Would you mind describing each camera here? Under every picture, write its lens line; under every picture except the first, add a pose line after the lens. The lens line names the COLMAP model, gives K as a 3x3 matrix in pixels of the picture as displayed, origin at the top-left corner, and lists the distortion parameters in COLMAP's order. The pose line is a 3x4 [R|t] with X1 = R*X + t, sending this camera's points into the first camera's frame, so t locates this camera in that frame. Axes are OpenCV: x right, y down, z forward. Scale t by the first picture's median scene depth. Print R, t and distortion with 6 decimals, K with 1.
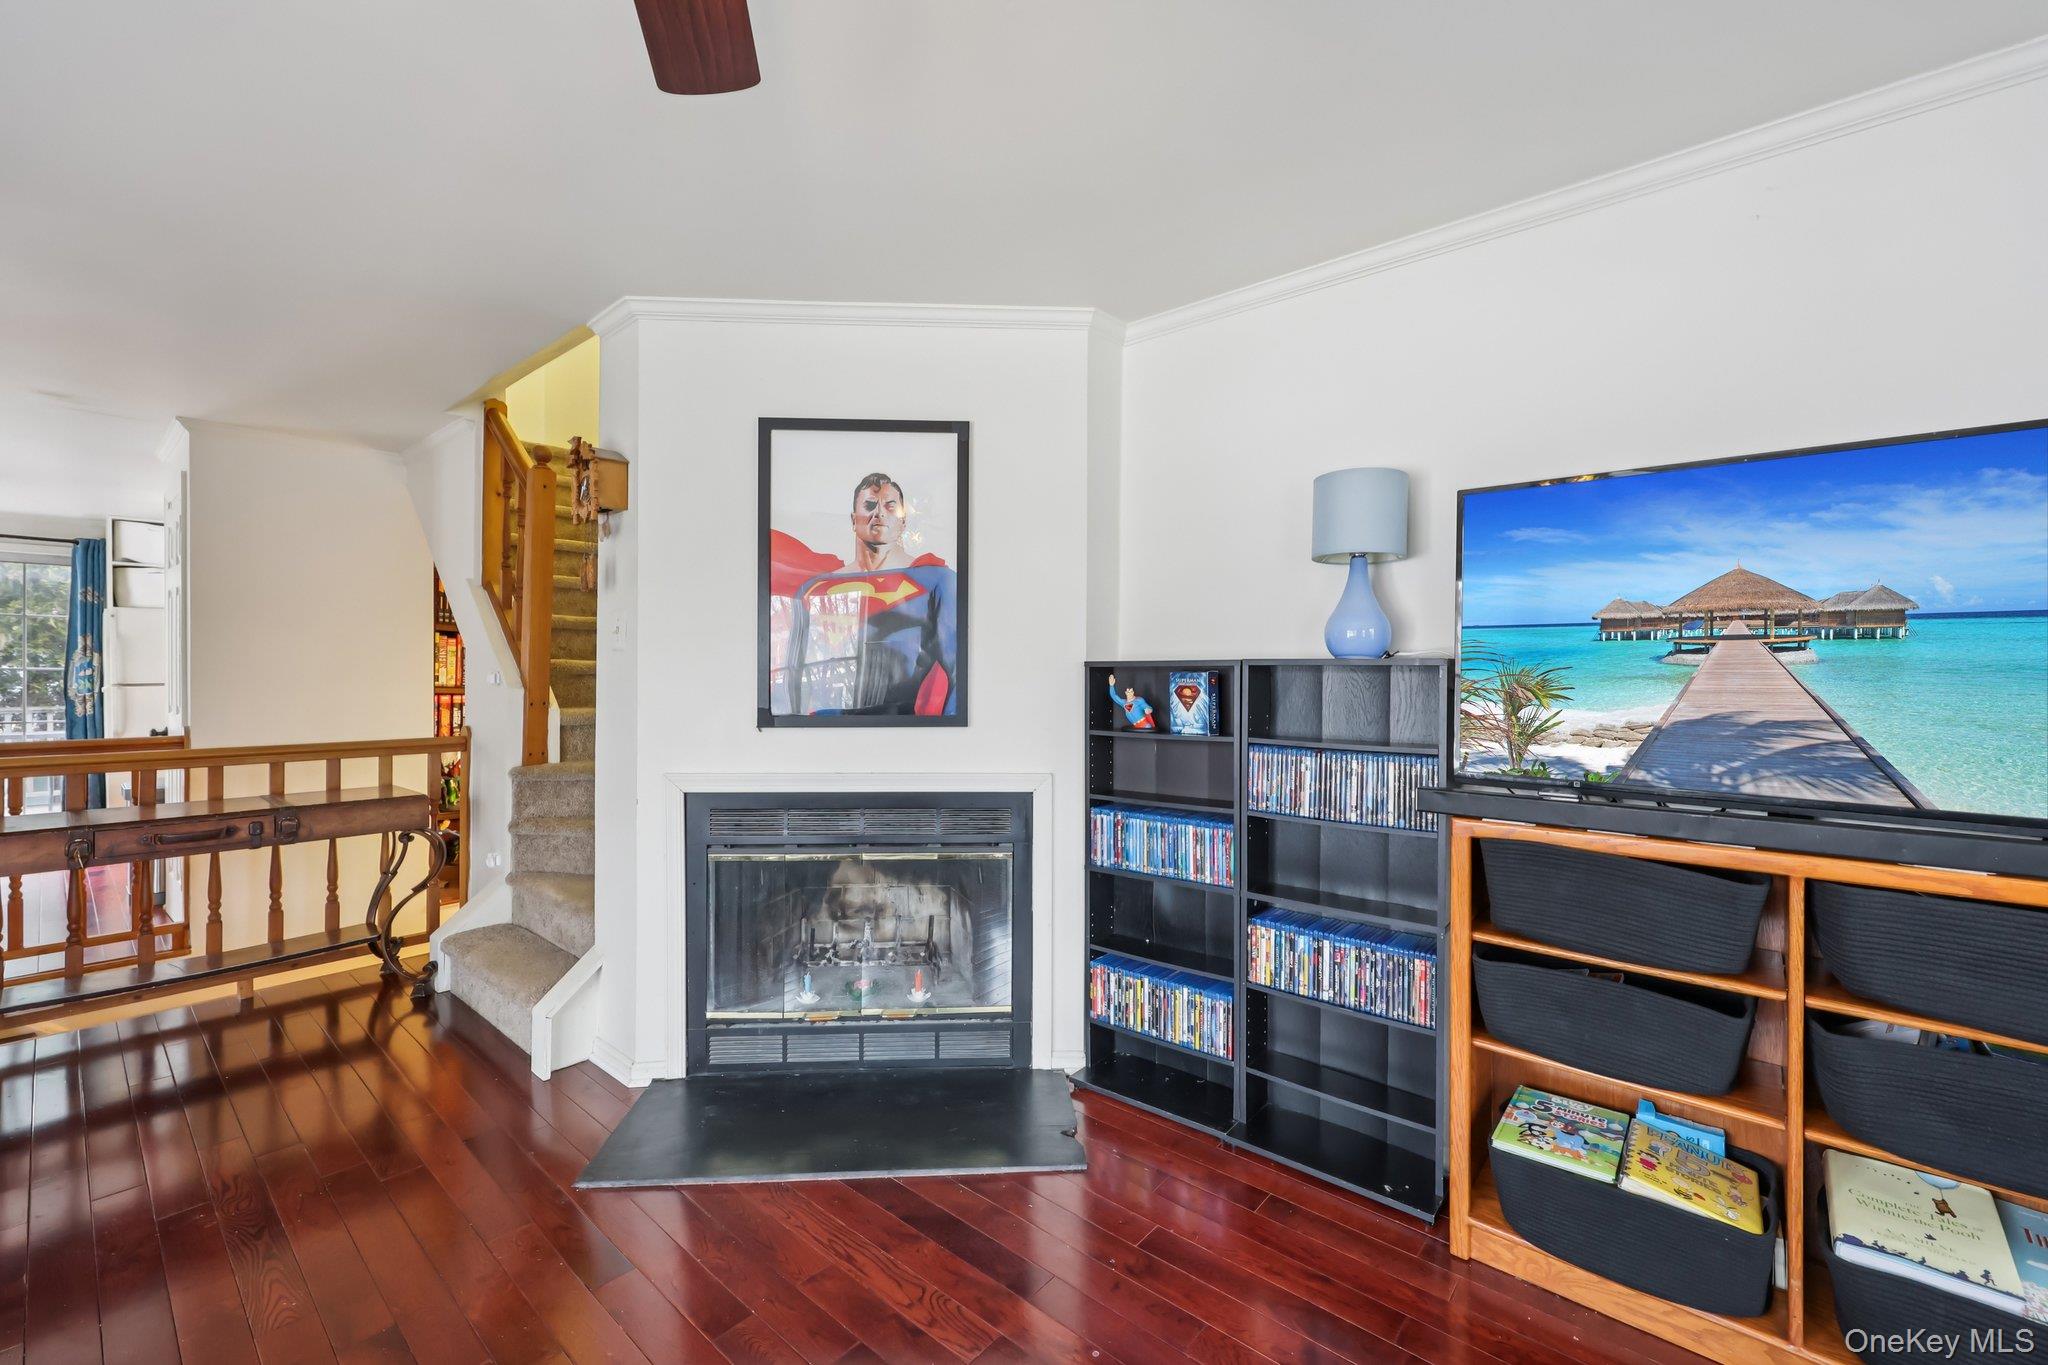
lens RADIAL K [[829.7, 0, 1033.4], [0, 829.7, 680.0], [0, 0, 1]] dist [-0.000452, 0.000599]
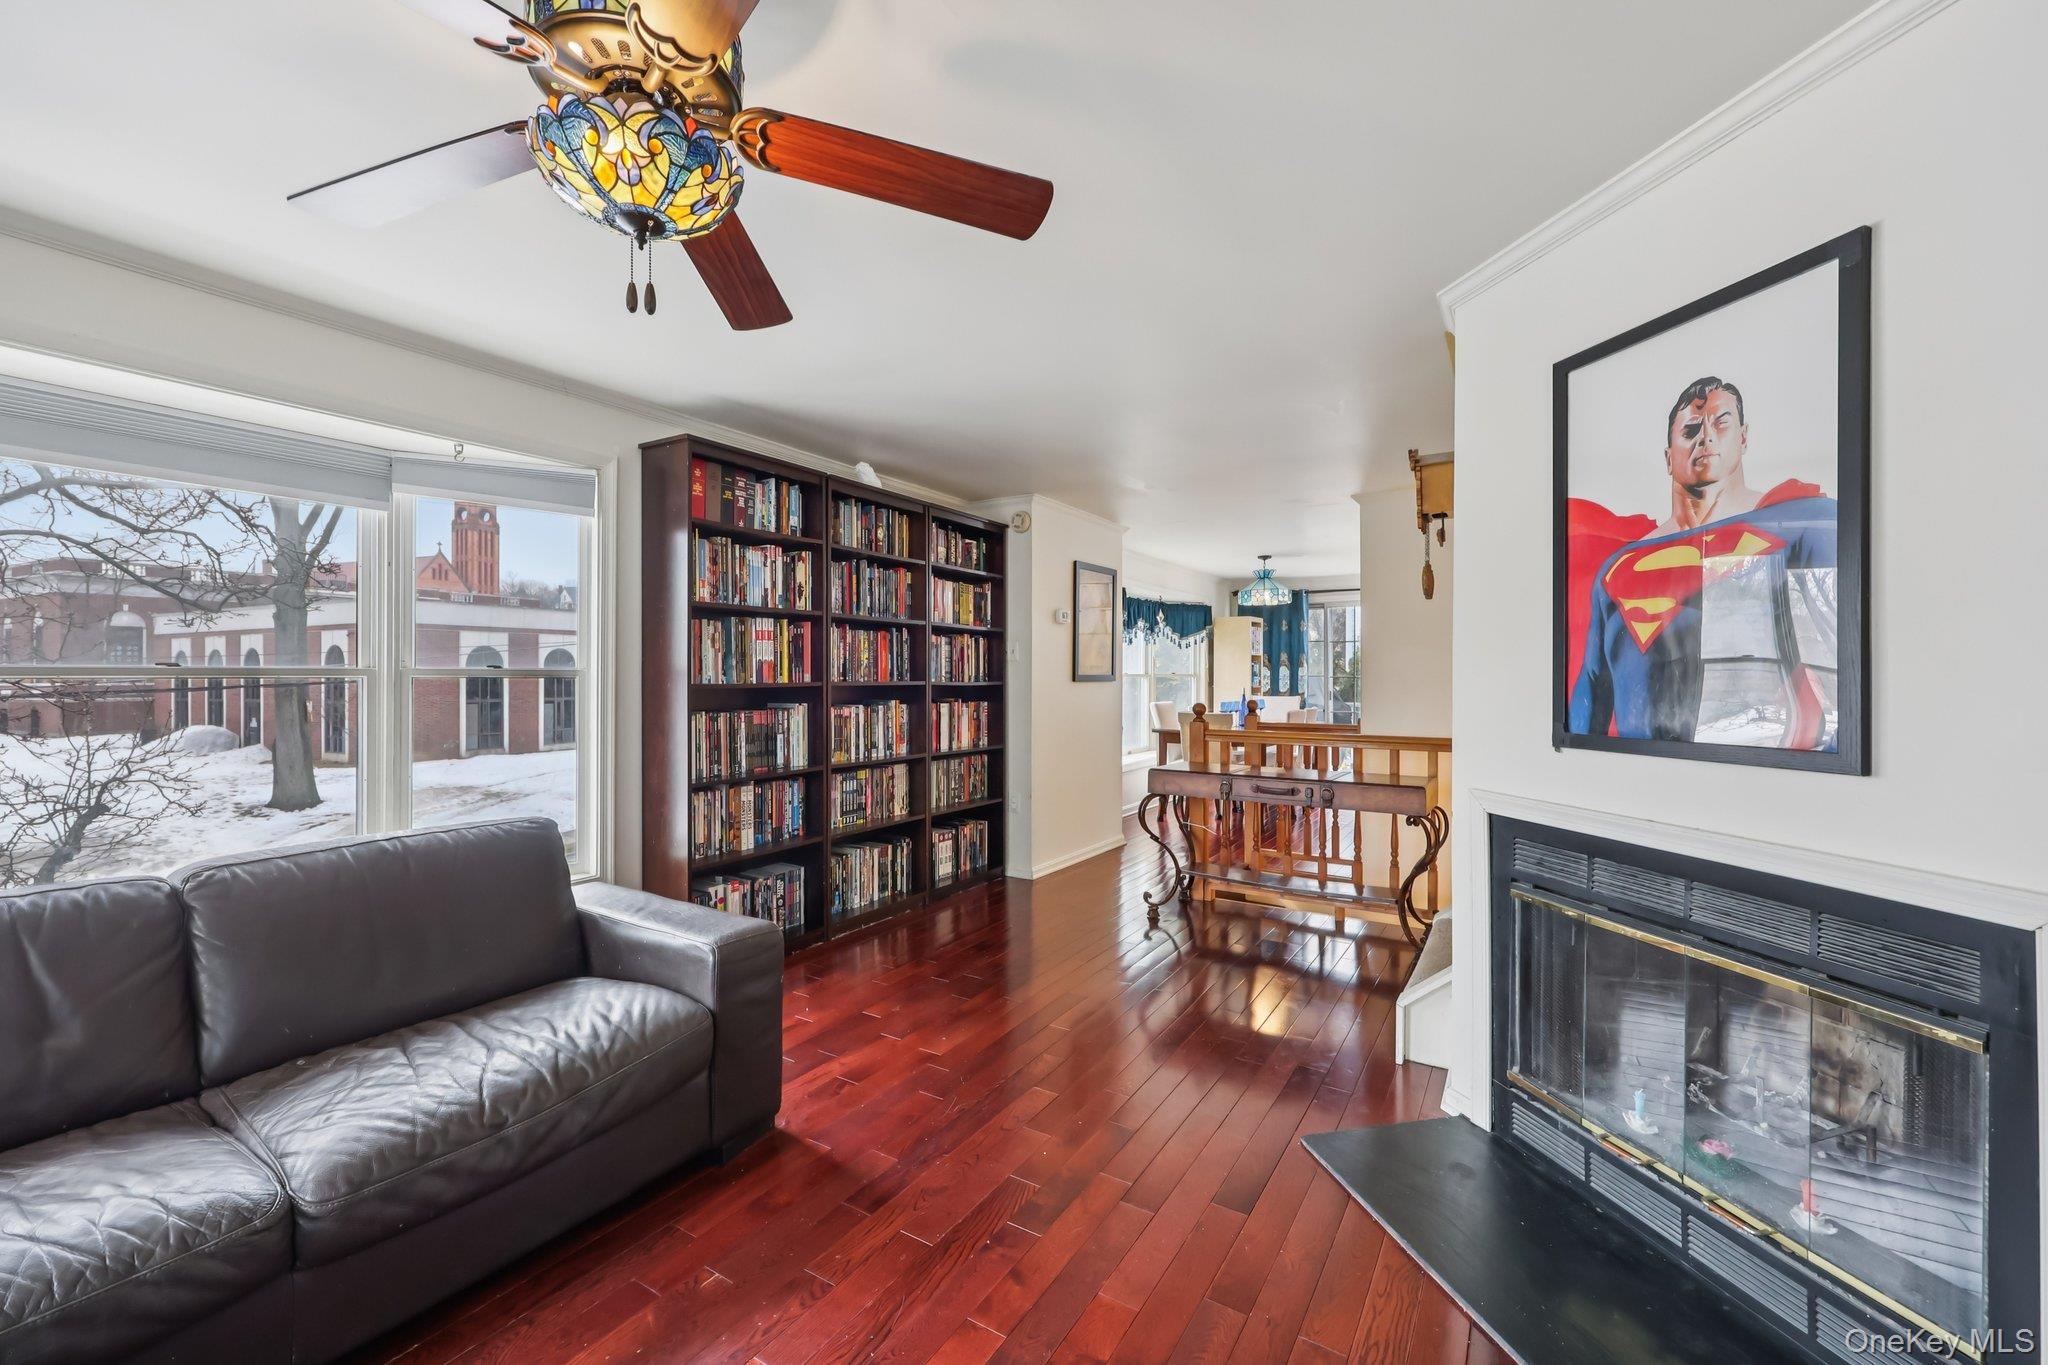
lens RADIAL K [[829.7, 0, 1024.7], [0, 829.7, 675.8], [0, 0, 1]] dist [-0.000452, 0.000599]
pose [[0.143670, -0.003920, -0.989618, 0.394229], [-0.007614, 0.999958, -0.005066, -0.003830], [0.989596, 0.008263, 0.143634, 0.372417]]
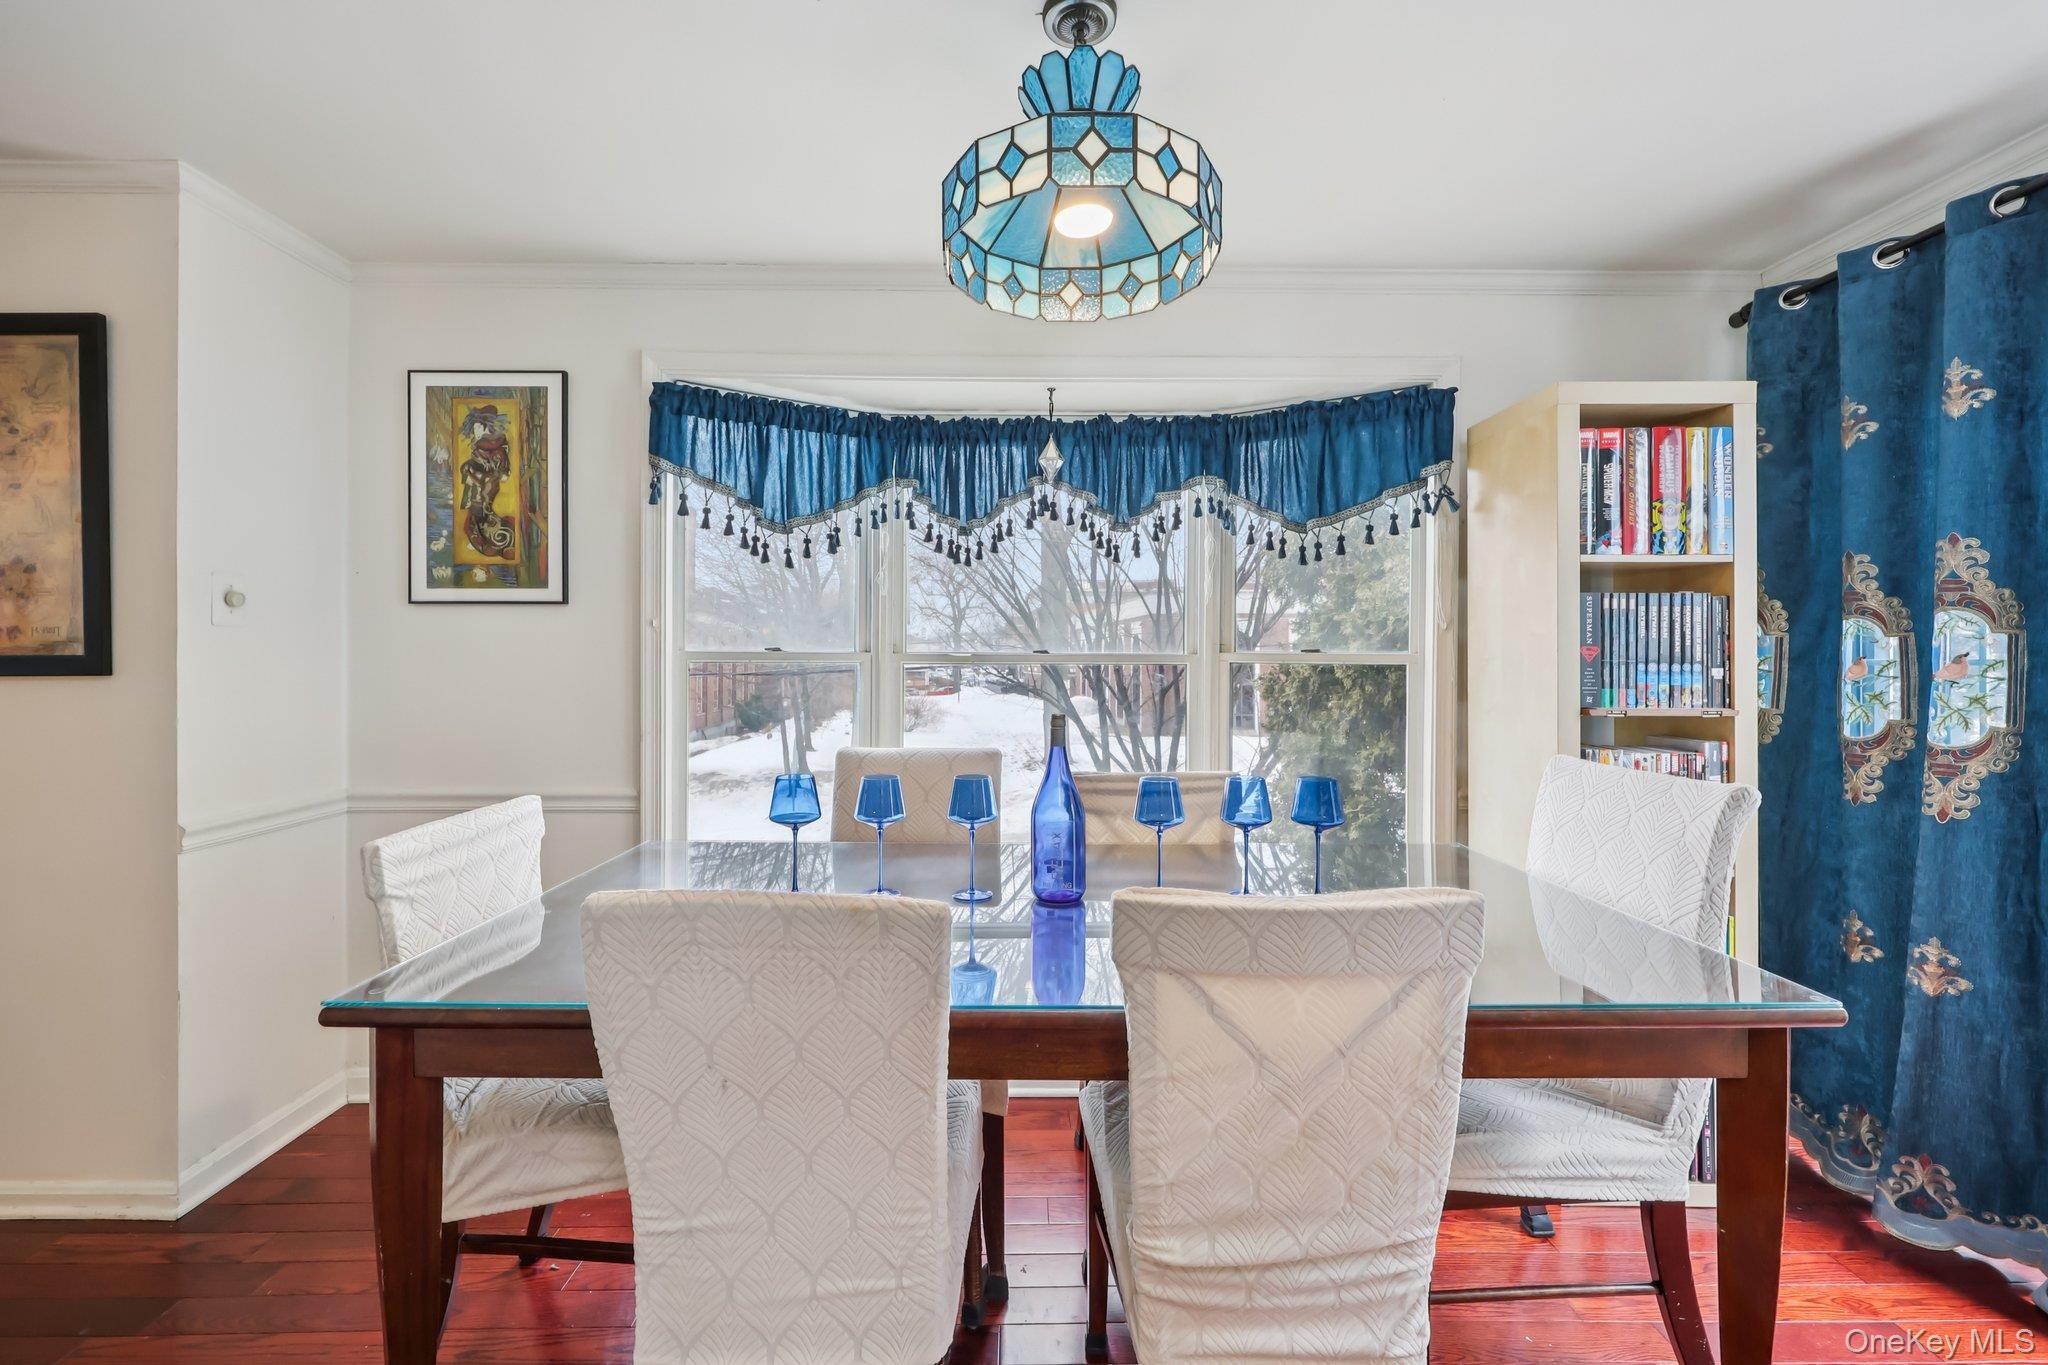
lens RADIAL K [[829.7, 0, 1010.4], [0, 829.7, 662.6], [0, 0, 1]] dist [-0.000452, 0.000599]
pose [[-0.759470, -0.001102, -0.650542, -2.079884], [-0.010345, 0.999893, 0.010384, -0.030037], [0.650460, 0.014616, -0.759400, 2.067422]]
